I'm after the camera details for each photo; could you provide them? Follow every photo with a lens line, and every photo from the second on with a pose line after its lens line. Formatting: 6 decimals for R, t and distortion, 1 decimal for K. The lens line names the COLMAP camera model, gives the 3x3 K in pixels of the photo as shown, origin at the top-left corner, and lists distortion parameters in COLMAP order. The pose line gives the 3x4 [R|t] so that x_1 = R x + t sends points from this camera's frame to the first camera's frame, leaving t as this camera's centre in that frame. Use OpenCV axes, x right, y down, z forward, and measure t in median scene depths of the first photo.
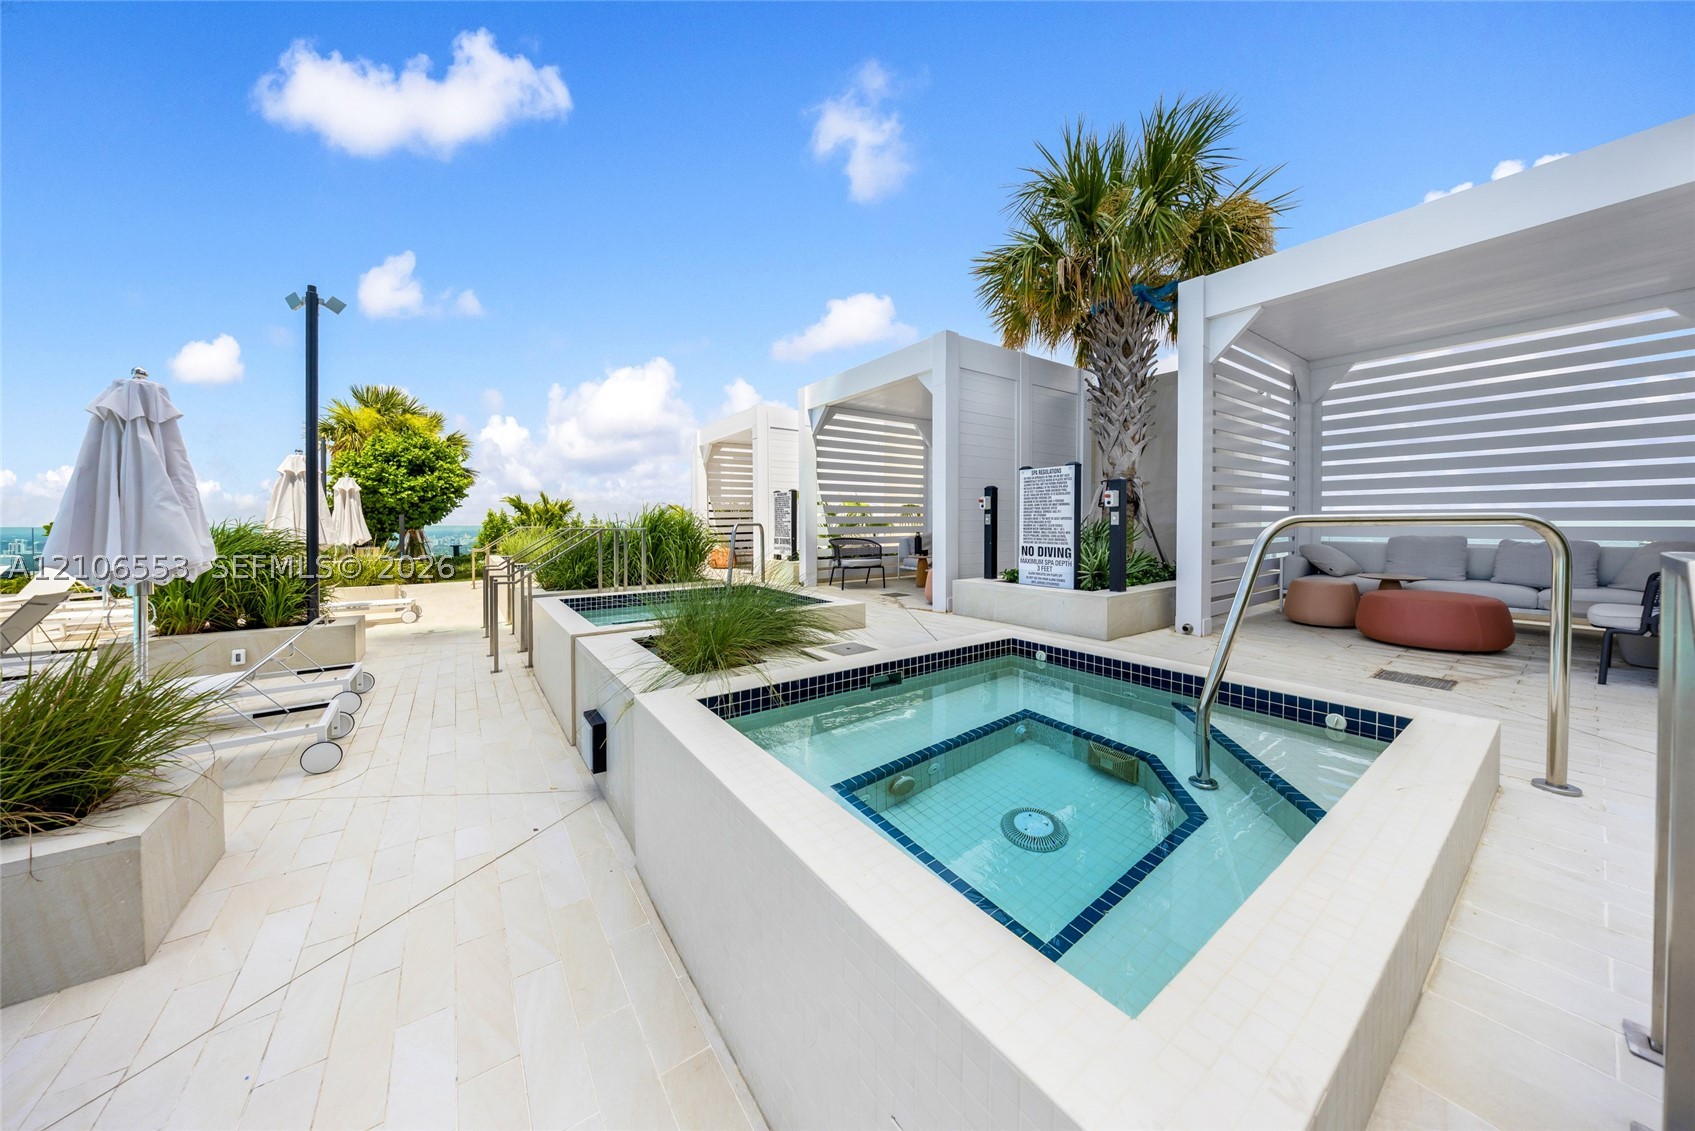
lens RADIAL K [[861.9, 0, 848.7], [0, 861.9, 572.0], [0, 0, 1]] dist [-0.001934, 0.000140]
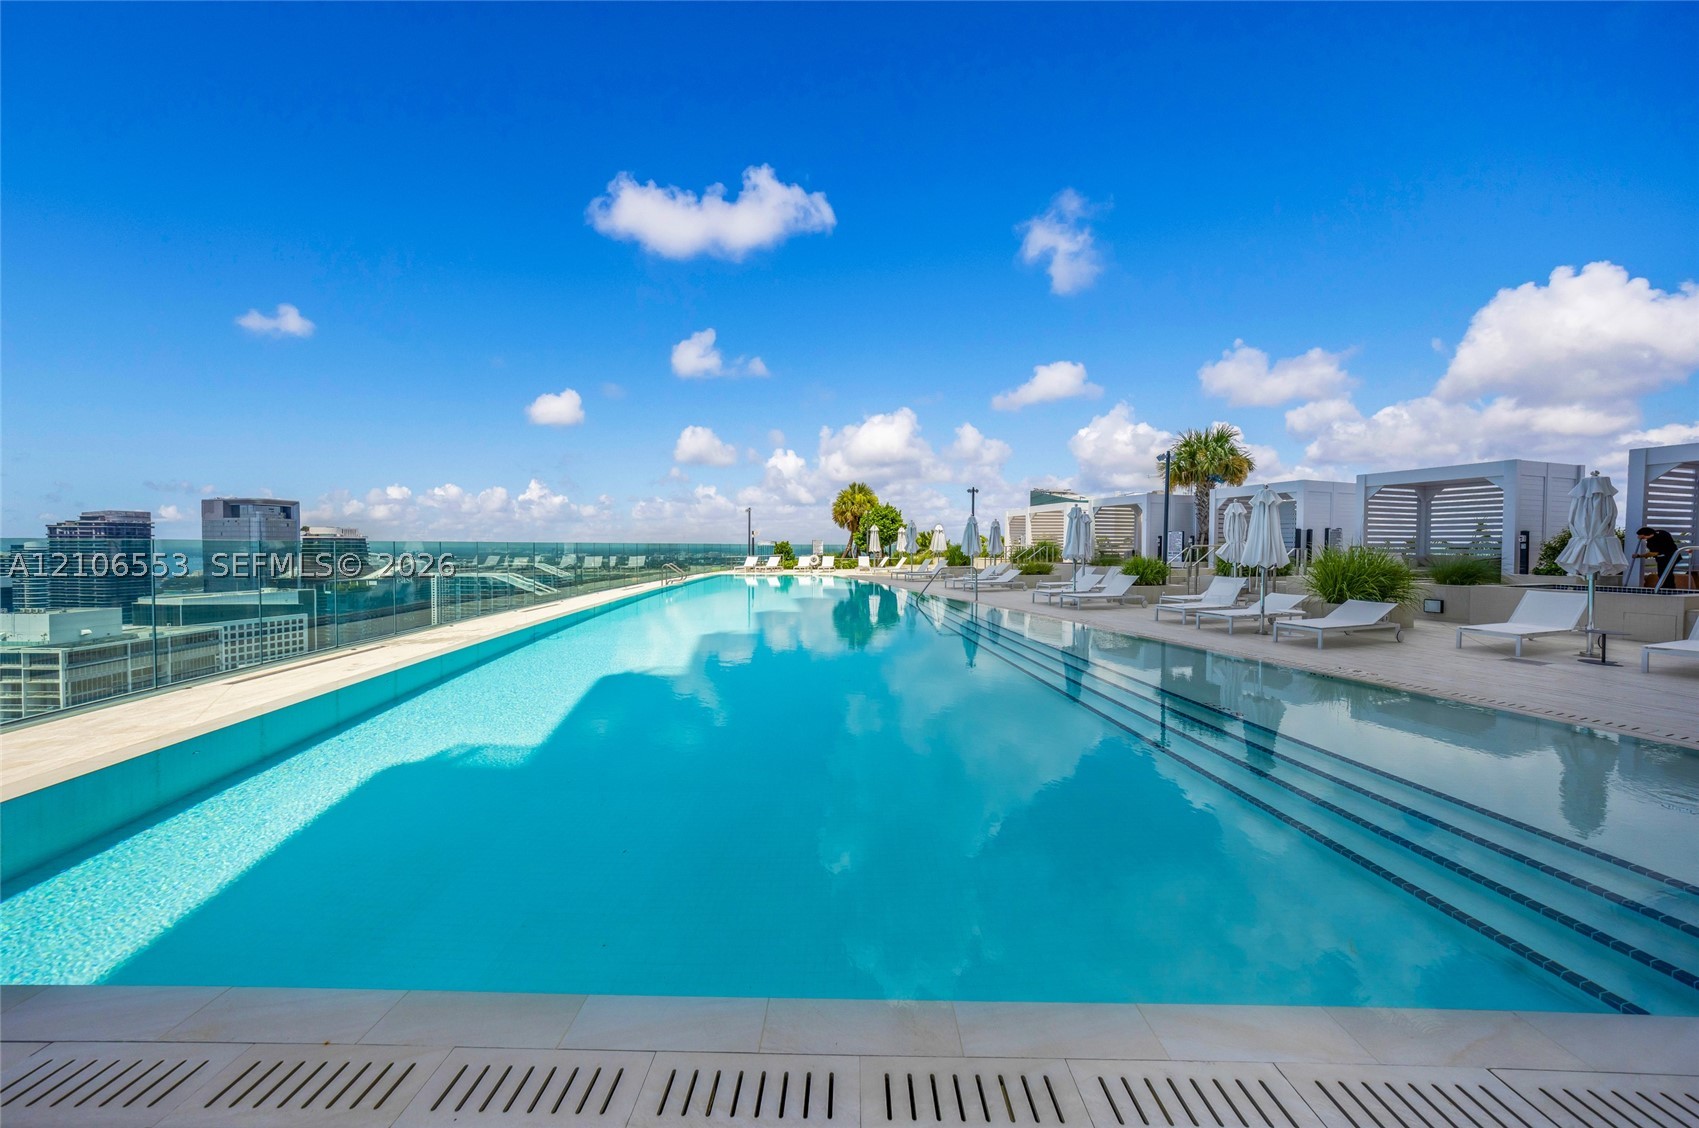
lens RADIAL K [[777.5, 0, 847.7], [0, 777.5, 566.7], [0, 0, 1]] dist [0.004775, 0.000328]
pose [[0.977099, 0.003390, -0.212756, -0.036662], [-0.001866, 0.999971, 0.007362, -0.002041], [0.212775, -0.006796, 0.977078, -0.203957]]
